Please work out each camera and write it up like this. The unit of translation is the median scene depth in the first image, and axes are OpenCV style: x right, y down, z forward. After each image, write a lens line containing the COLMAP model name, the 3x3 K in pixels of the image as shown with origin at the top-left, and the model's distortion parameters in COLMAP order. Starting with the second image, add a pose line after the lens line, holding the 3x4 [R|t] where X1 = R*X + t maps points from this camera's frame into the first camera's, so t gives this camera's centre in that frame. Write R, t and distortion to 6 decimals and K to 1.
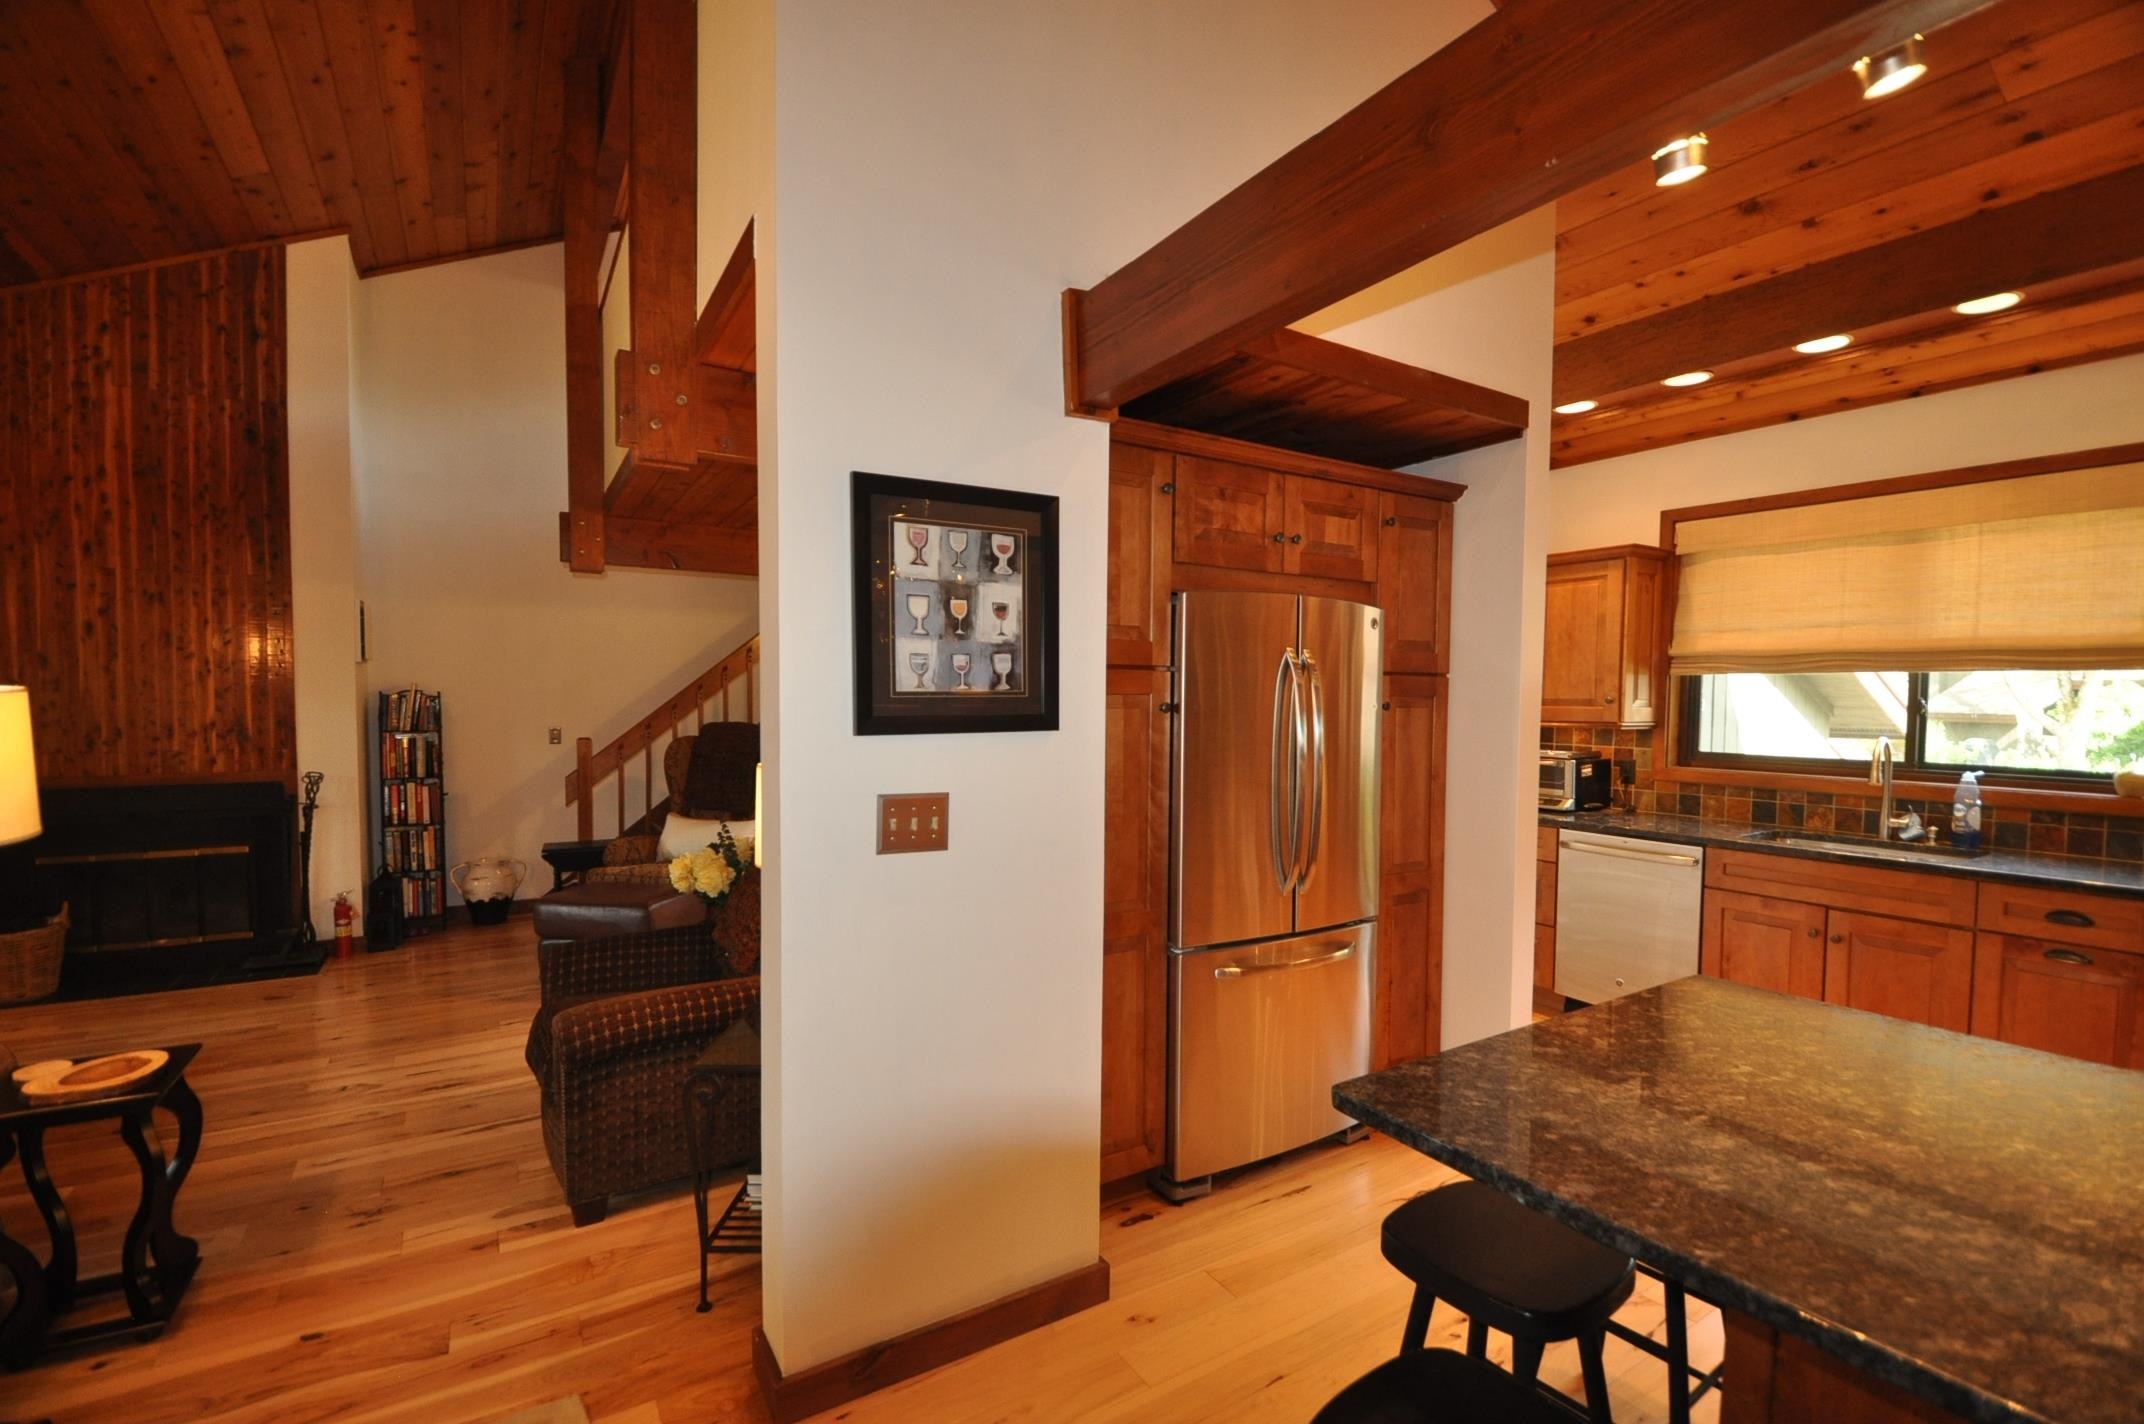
lens RADIAL K [[935.5, 0, 1074.4], [0, 935.5, 740.7], [0, 0, 1]] dist [0.020228, -0.026160]
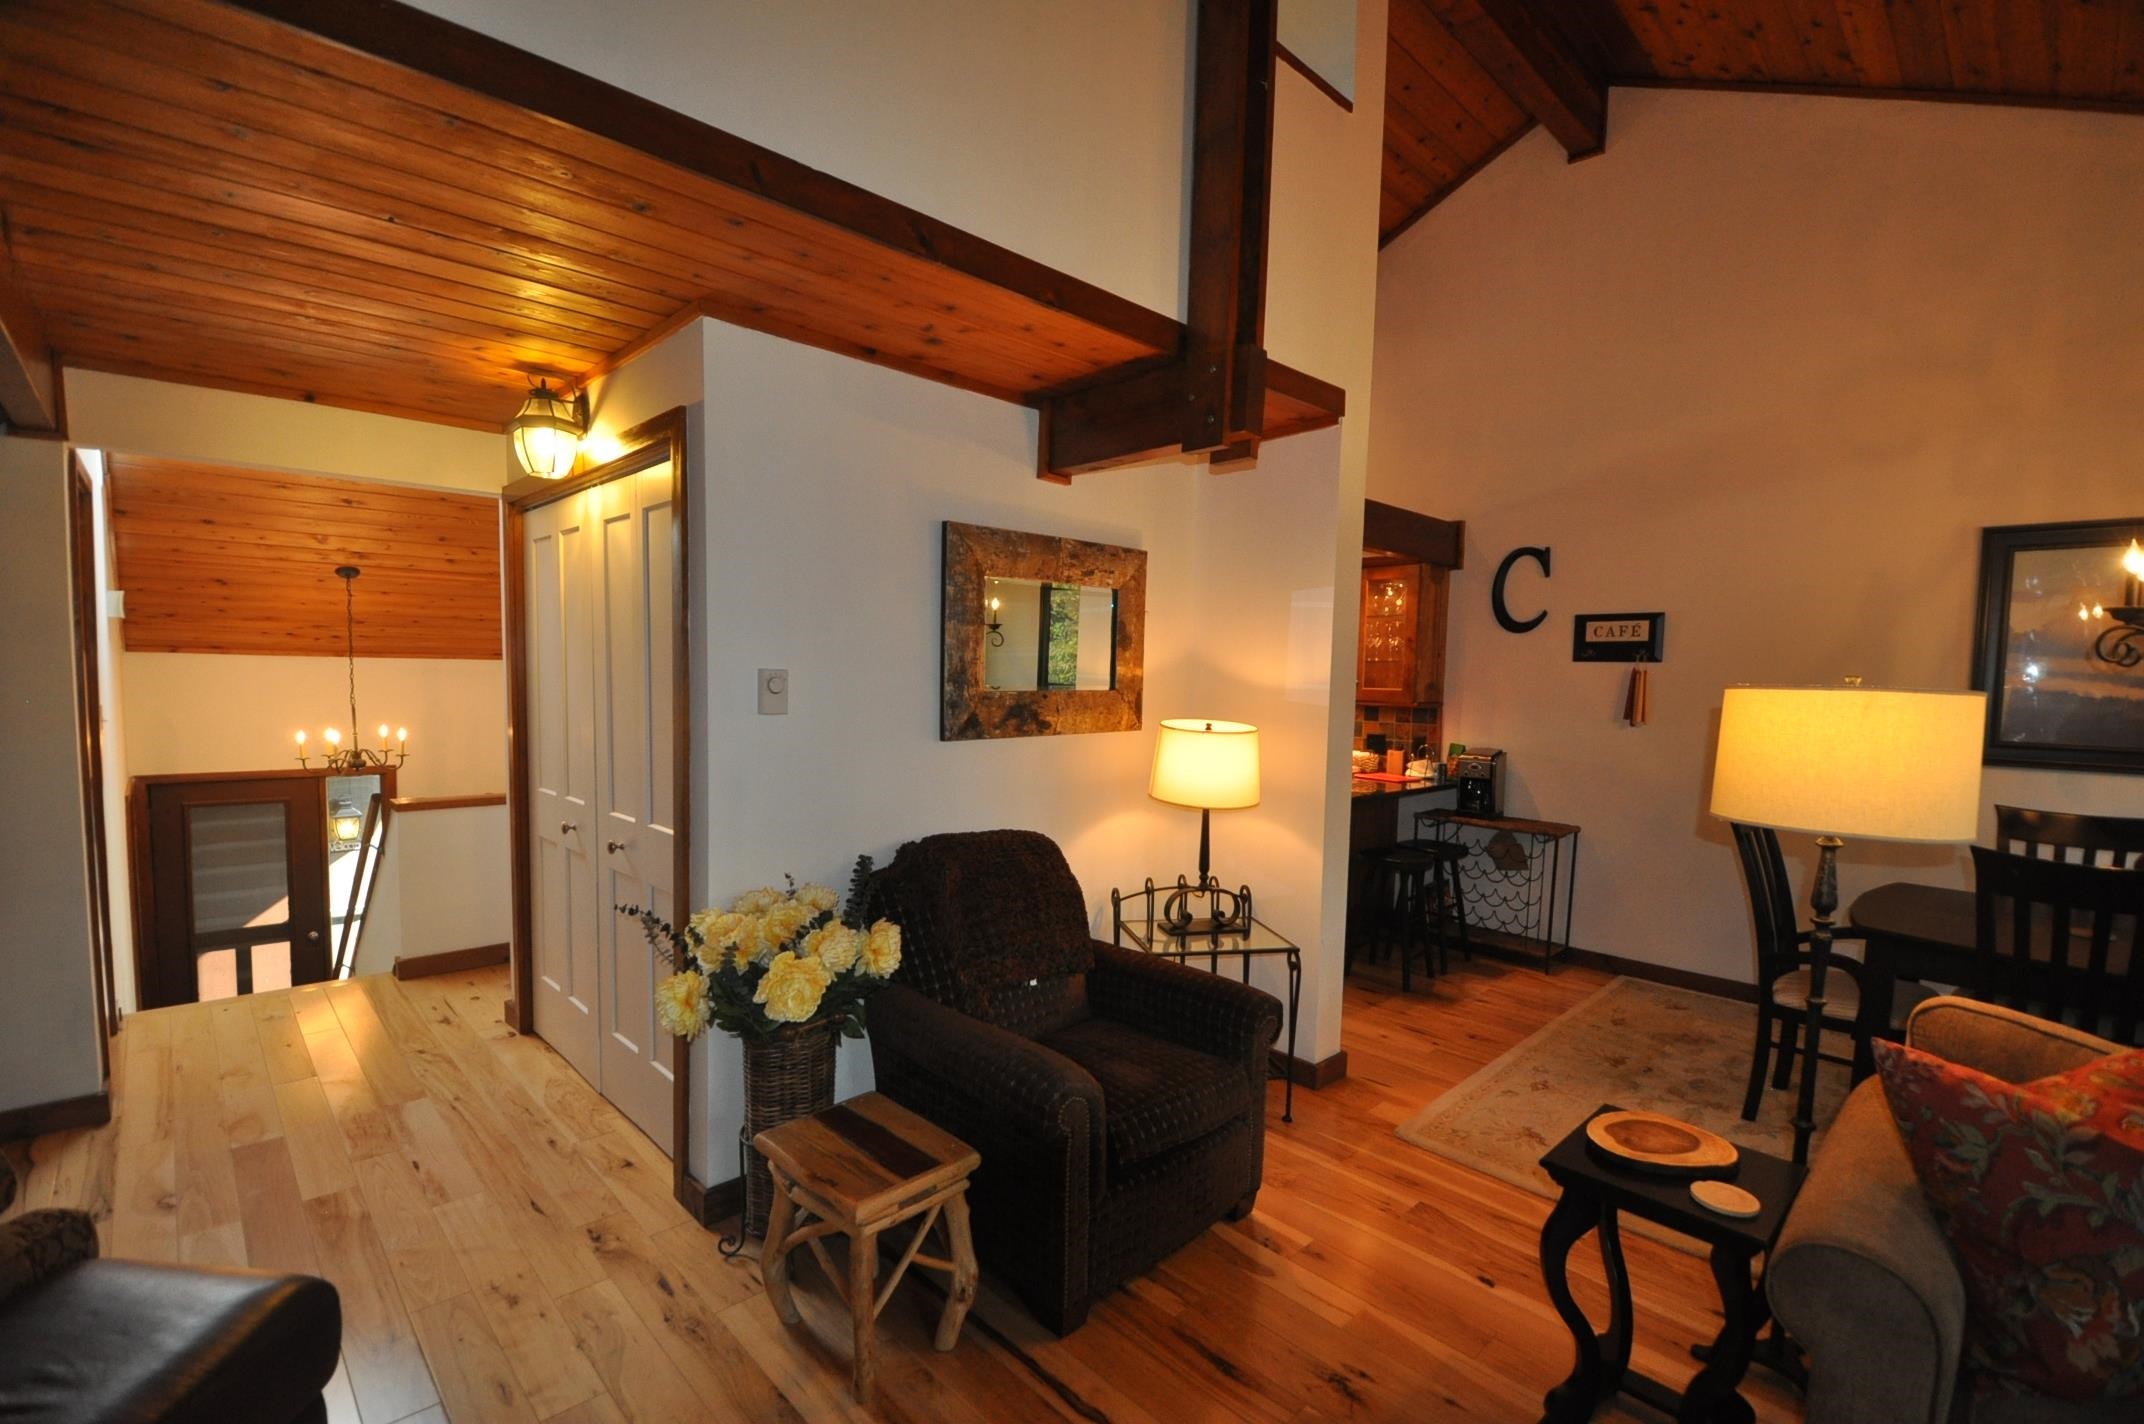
lens RADIAL K [[935.5, 0, 1074.4], [0, 935.5, 740.7], [0, 0, 1]] dist [0.020228, -0.026160]
pose [[-0.212627, -0.077746, 0.974036, -0.774365], [0.023712, 0.996126, 0.084686, -0.039506], [-0.976846, 0.041103, -0.209959, 0.745545]]
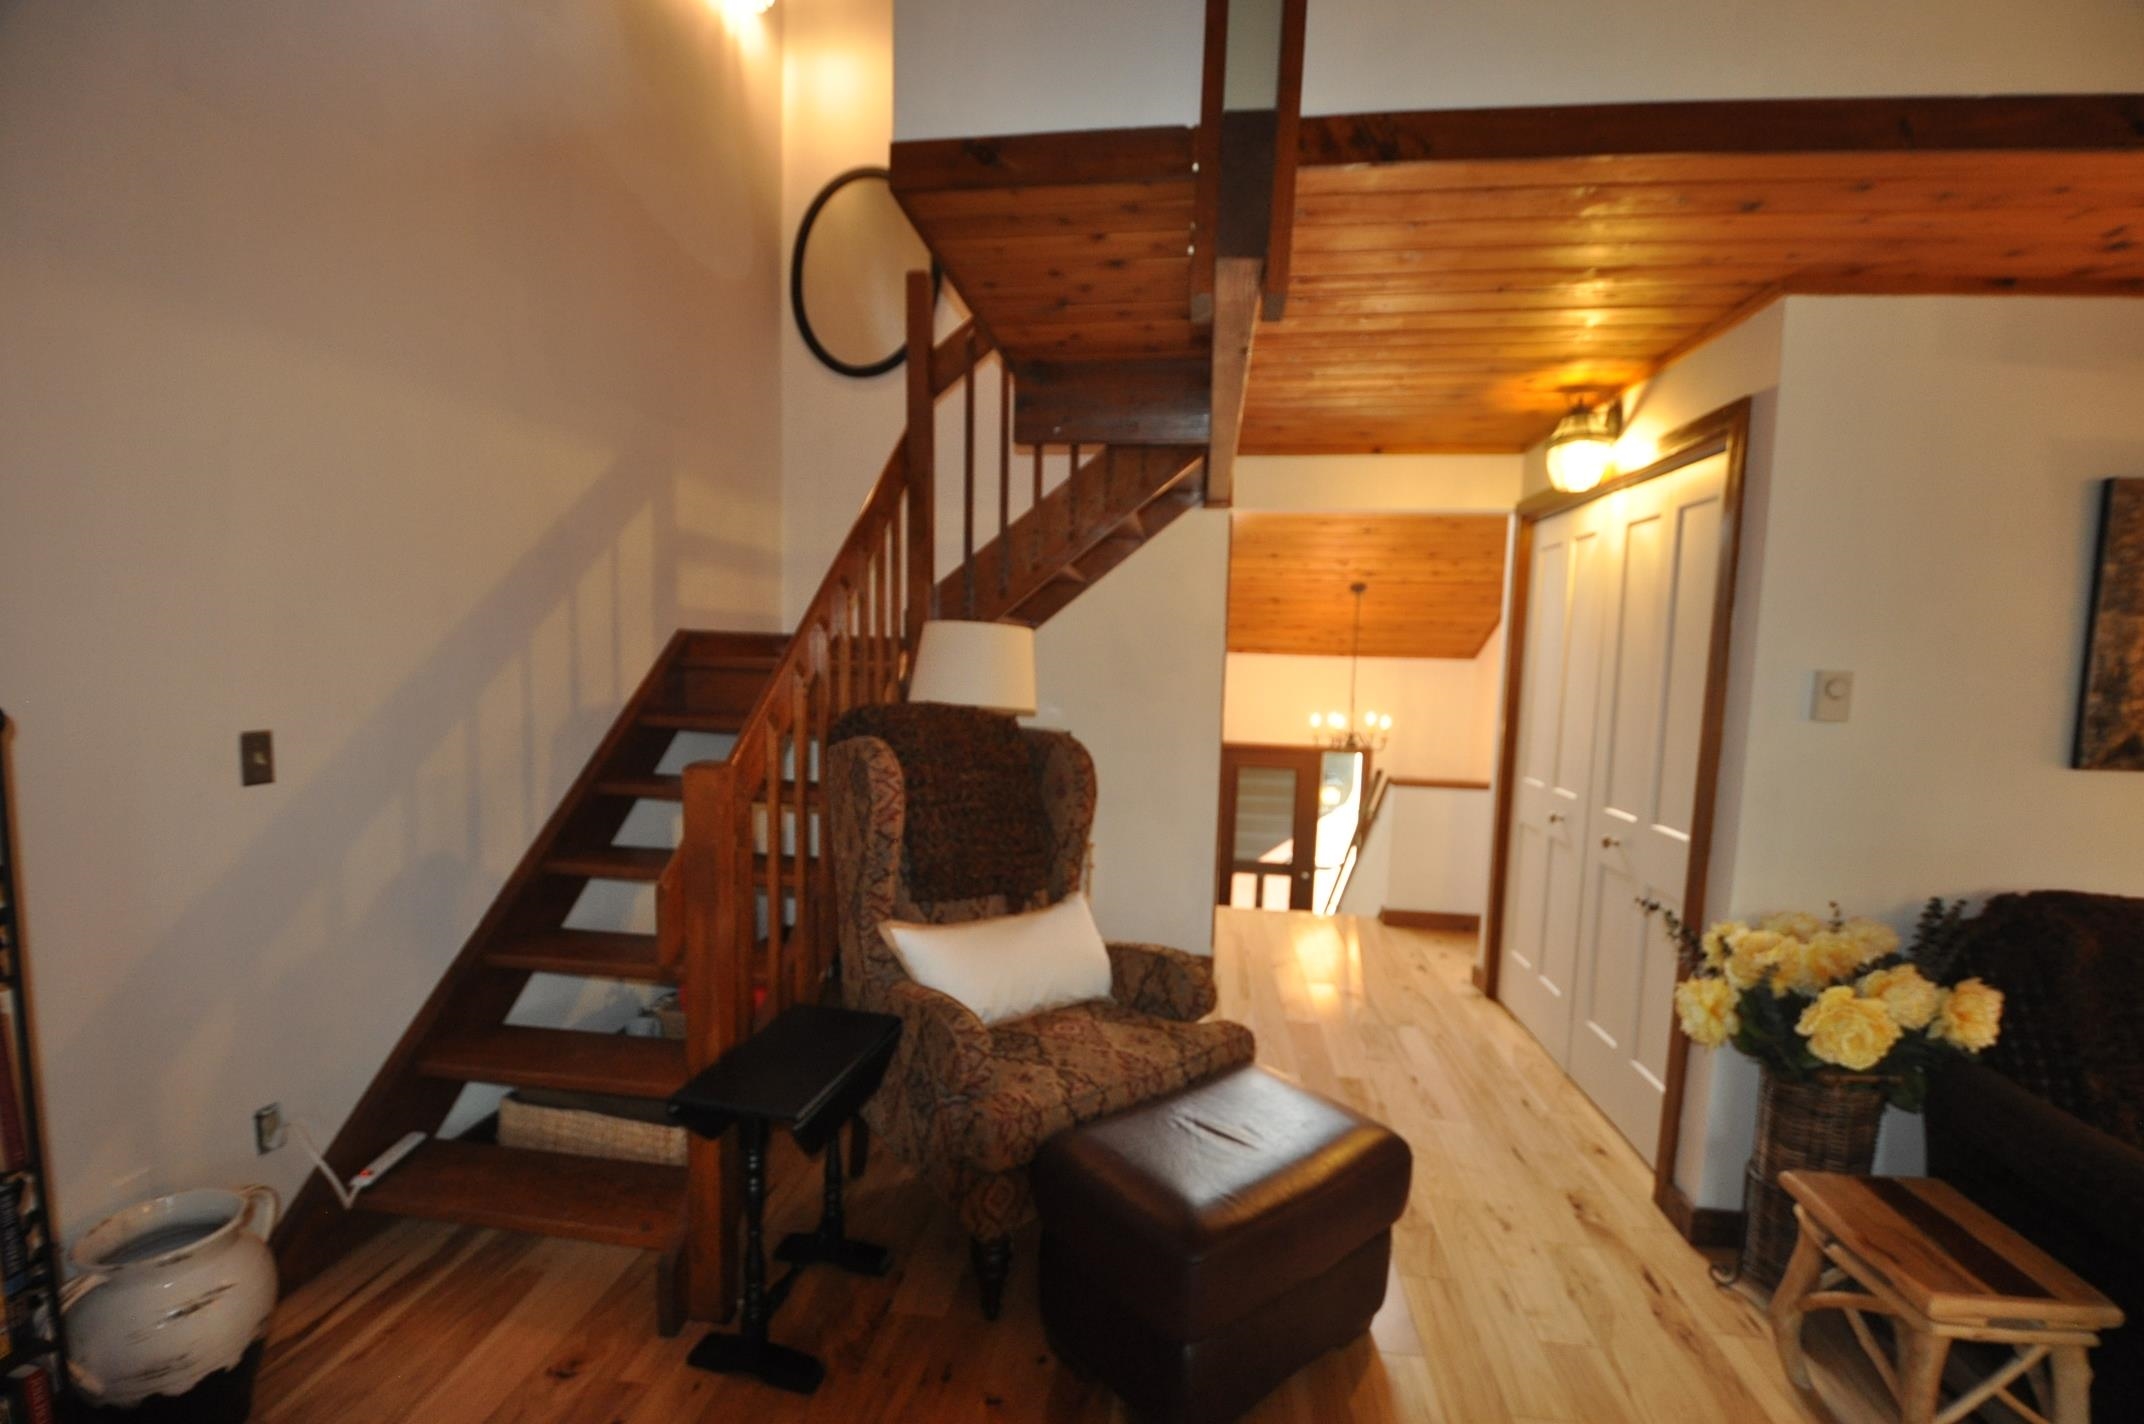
lens RADIAL K [[936.3, 0, 1069.2], [0, 936.3, 741.8], [0, 0, 1]] dist [-0.000181, -0.013115]
pose [[0.640771, -0.060073, 0.765378, -0.825080], [0.011483, 0.997572, 0.068684, -0.039944], [-0.767646, -0.035222, 0.639906, 0.792636]]
